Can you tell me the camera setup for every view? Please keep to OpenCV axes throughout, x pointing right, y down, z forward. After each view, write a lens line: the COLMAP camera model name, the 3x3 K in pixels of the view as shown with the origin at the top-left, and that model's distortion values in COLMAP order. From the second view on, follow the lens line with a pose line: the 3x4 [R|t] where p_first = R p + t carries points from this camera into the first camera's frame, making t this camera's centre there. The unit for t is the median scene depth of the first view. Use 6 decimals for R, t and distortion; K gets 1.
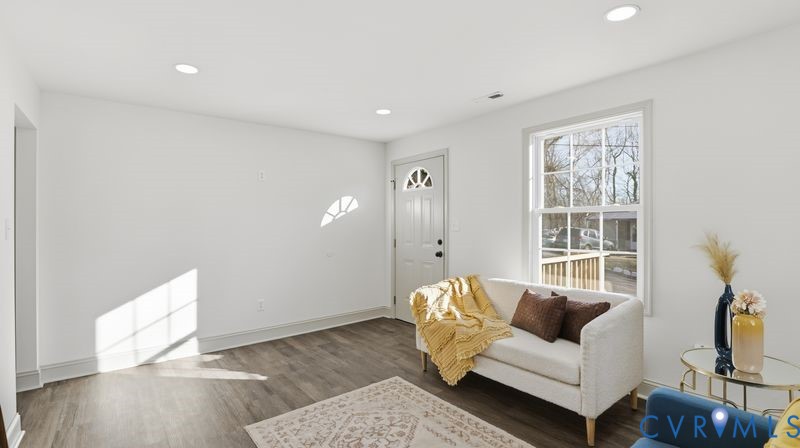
lens RADIAL K [[367.1, 0, 382.4], [0, 367.1, 229.8], [0, 0, 1]] dist [-0.020849, 0.000069]
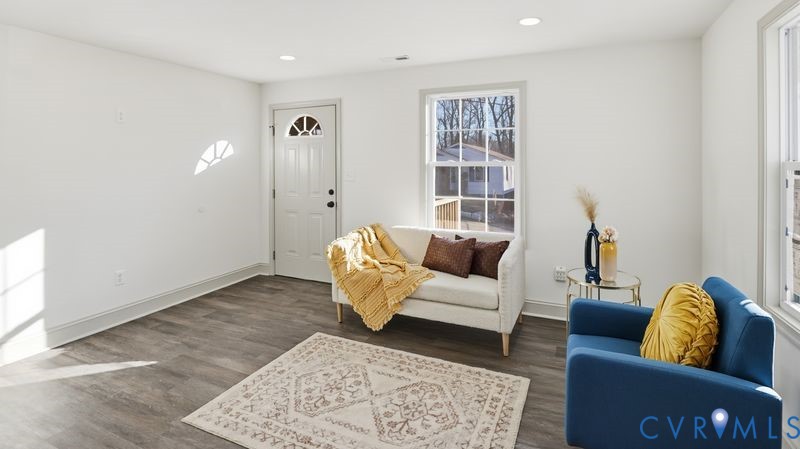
lens RADIAL K [[388.9, 0, 399.5], [0, 388.9, 173.2], [0, 0, 1]] dist [-0.005046, -0.000096]
pose [[0.894405, 0.000043, 0.447258, -0.242447], [0.000533, 0.999999, -0.001162, -0.026362], [-0.447258, 0.001277, 0.894404, -0.031205]]
